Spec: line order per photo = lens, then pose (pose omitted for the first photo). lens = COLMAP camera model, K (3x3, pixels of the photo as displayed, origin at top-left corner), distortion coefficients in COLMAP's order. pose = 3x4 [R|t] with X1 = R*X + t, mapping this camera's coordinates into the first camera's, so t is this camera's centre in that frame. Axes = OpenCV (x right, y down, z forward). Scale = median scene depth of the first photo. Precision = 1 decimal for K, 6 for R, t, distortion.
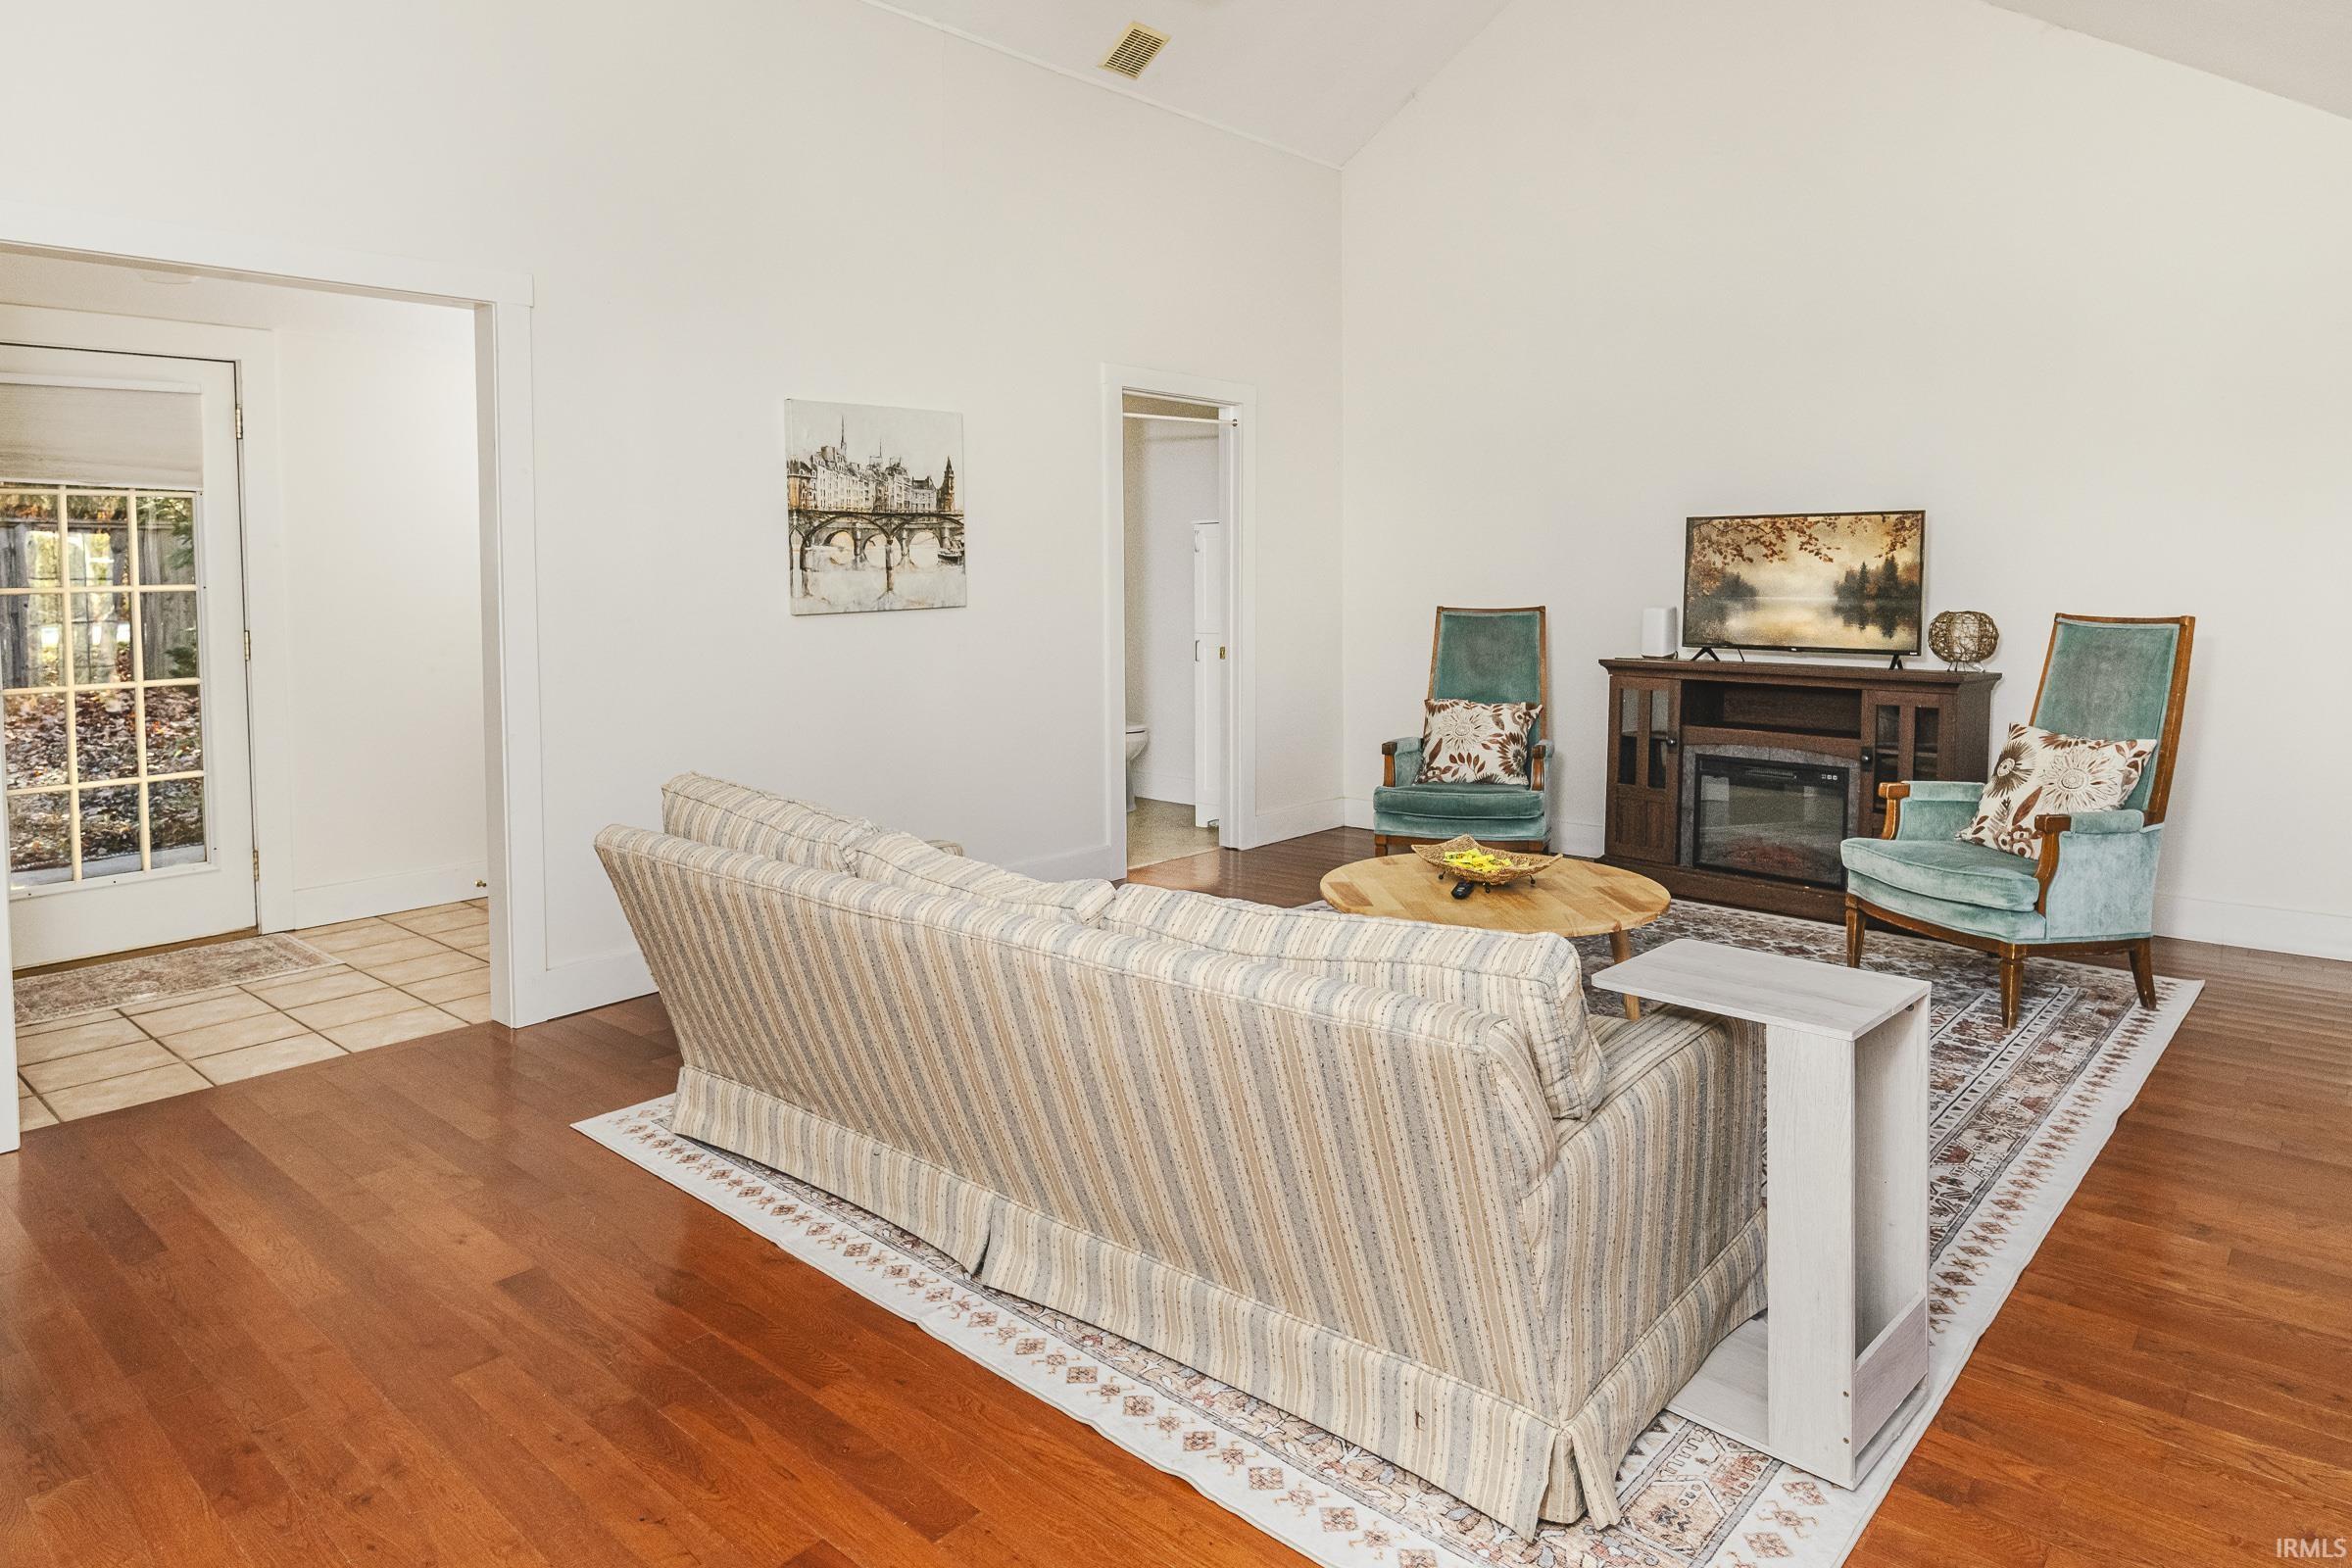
lens RADIAL K [[1406.0, 0, 1236.9], [0, 1406.0, 689.9], [0, 0, 1]] dist [-0.028324, 0.004766]
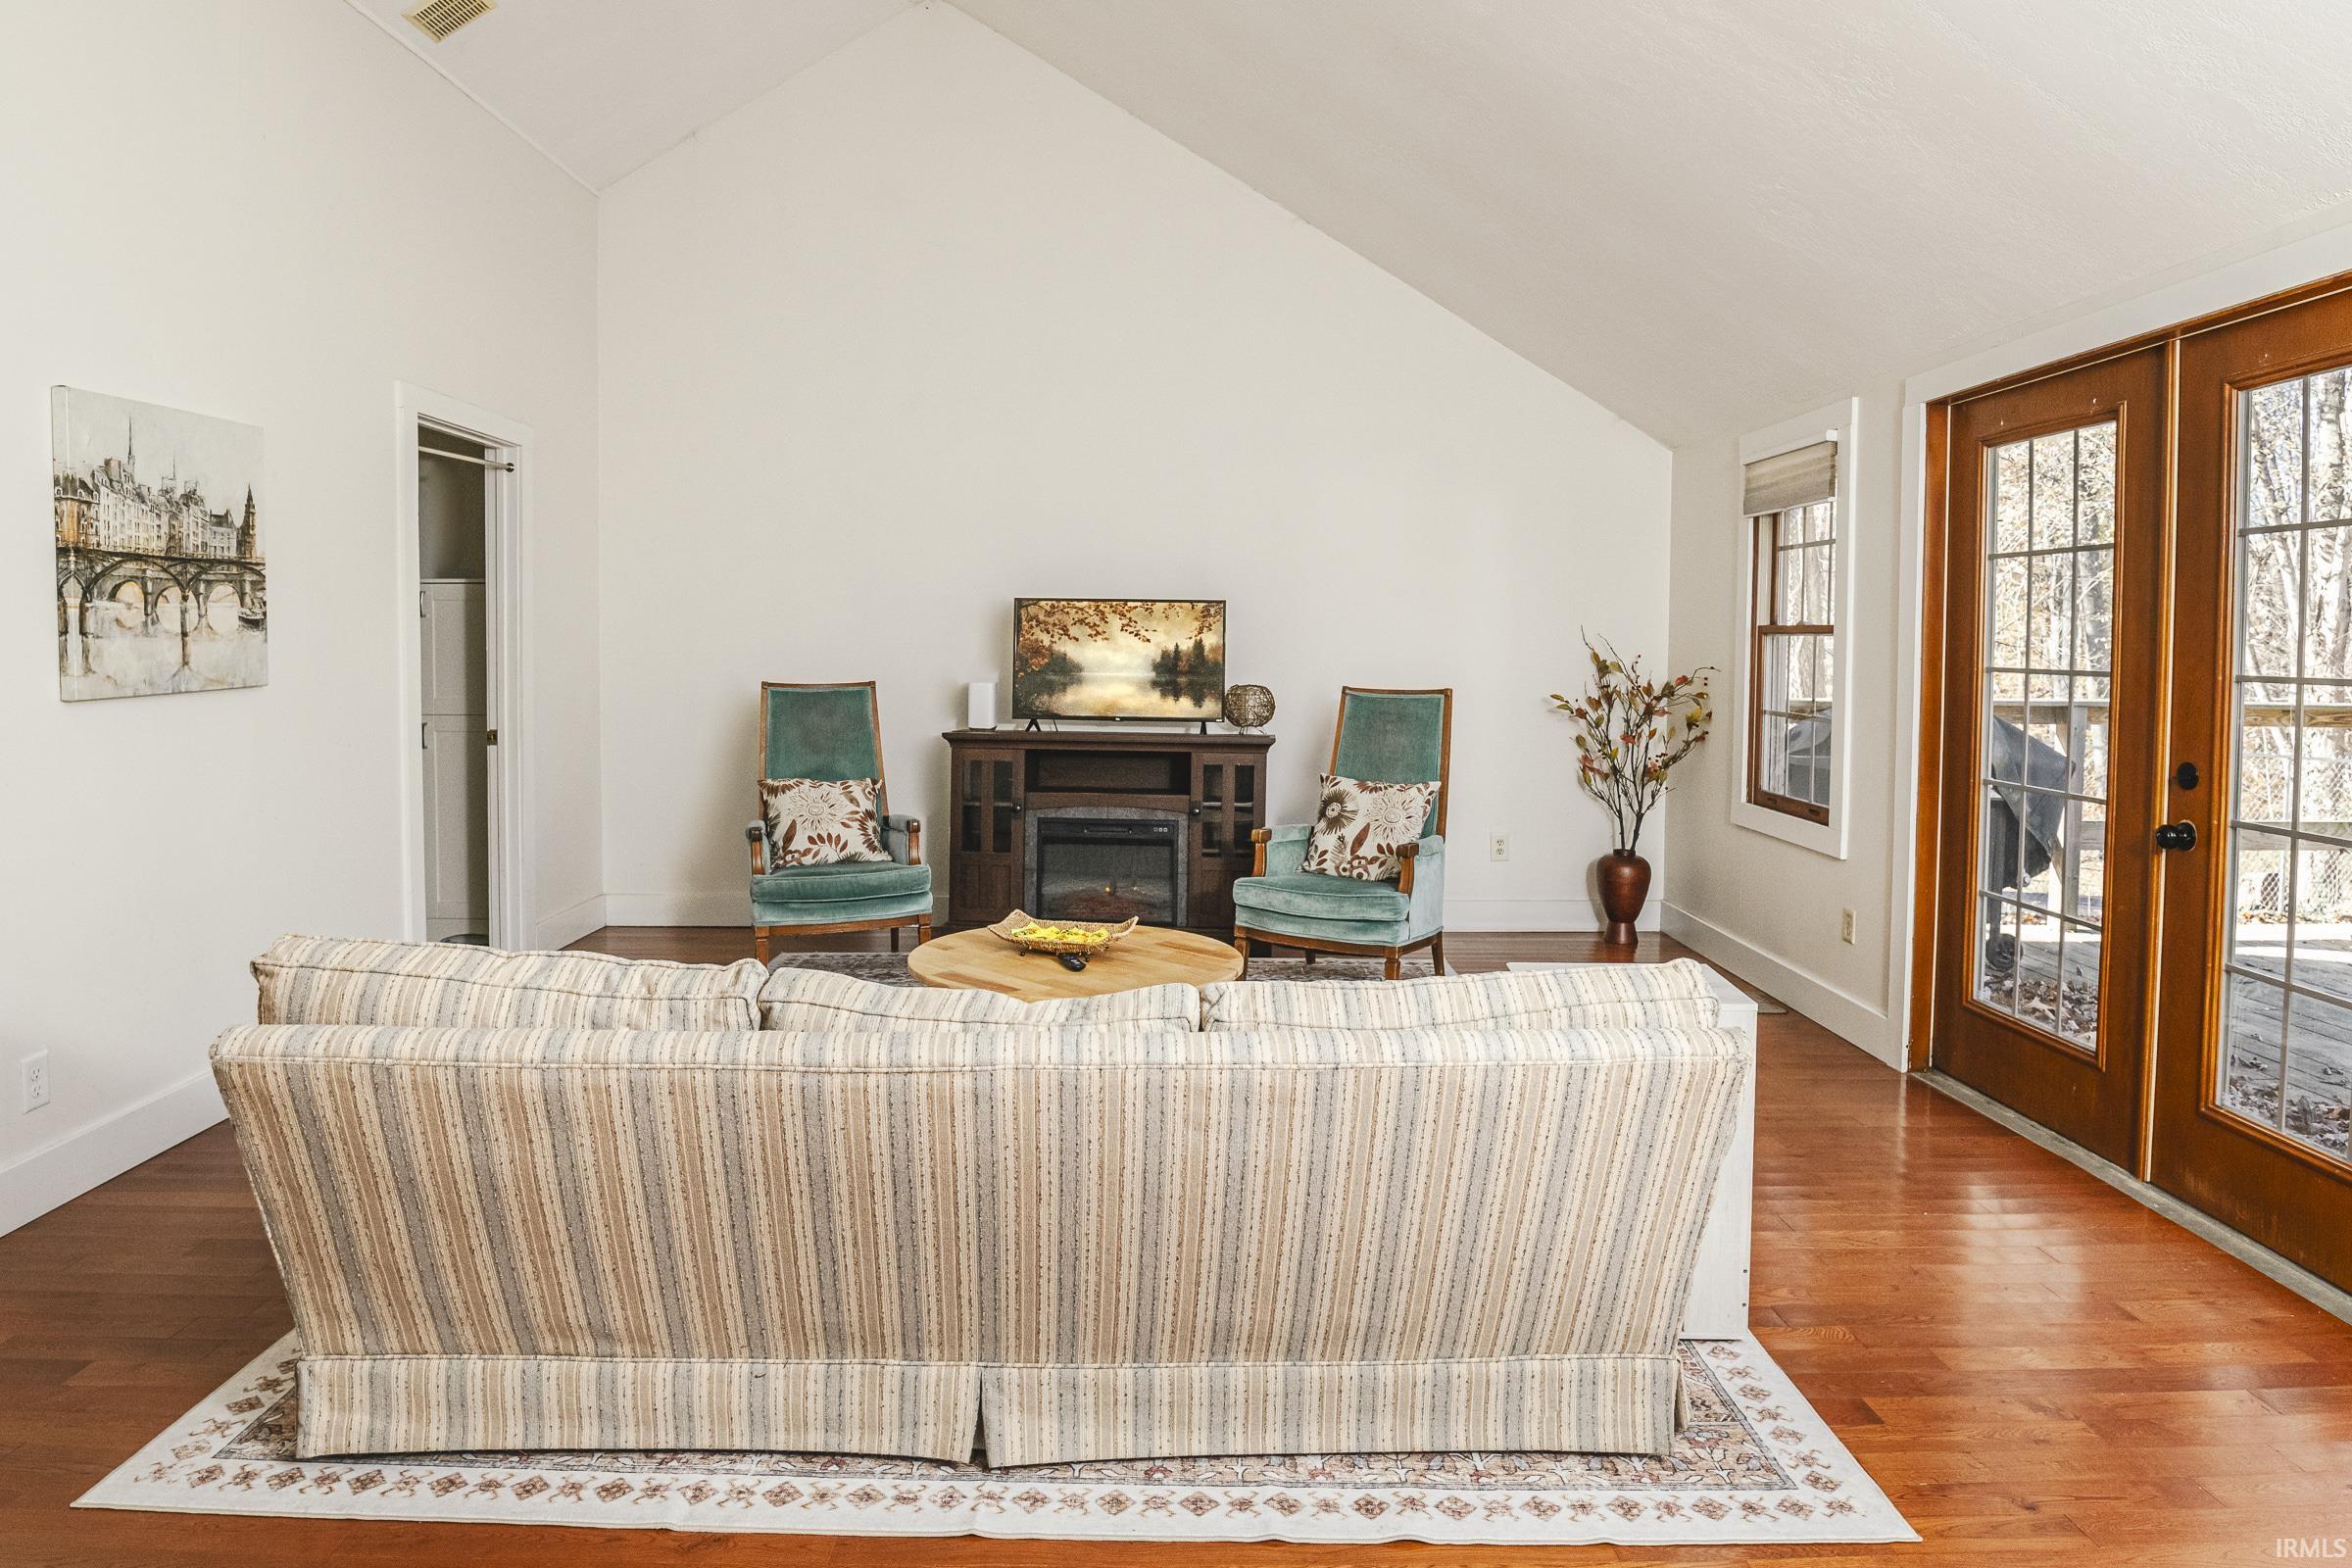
lens RADIAL K [[1406.0, 0, 1198.3], [0, 1406.0, 731.3], [0, 0, 1]] dist [-0.028324, 0.004766]
pose [[0.749993, -0.026850, 0.660901, -0.329394], [0.037934, 0.999277, -0.002451, -0.015313], [-0.660357, 0.026909, 0.750469, 0.123076]]
